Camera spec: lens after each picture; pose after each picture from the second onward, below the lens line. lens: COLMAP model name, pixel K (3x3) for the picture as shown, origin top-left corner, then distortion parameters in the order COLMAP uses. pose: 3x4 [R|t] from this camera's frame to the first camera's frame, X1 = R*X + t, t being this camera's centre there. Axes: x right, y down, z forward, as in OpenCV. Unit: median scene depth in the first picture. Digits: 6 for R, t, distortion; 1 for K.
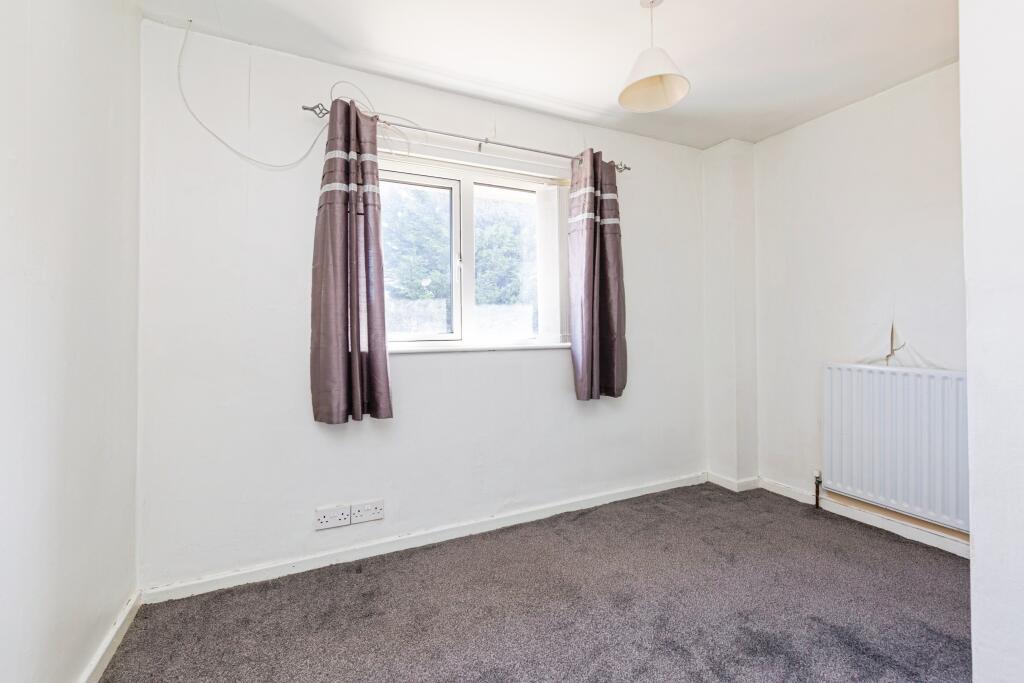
lens RADIAL K [[446.0, 0, 518.7], [0, 446.0, 333.9], [0, 0, 1]] dist [0.003807, -0.000372]
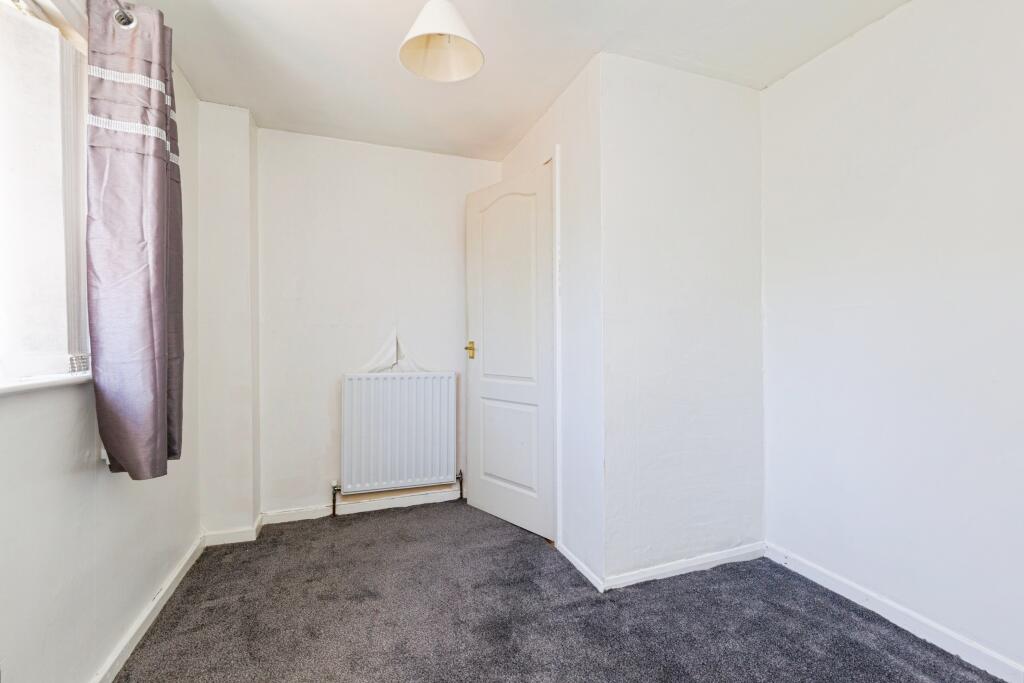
lens RADIAL K [[446.0, 0, 516.1], [0, 446.0, 343.3], [0, 0, 1]] dist [0.003807, -0.000372]
pose [[0.105500, -0.002851, 0.994415, -0.321647], [0.013266, 0.999911, 0.001459, -0.005073], [-0.994331, 0.013038, 0.105528, 0.488798]]
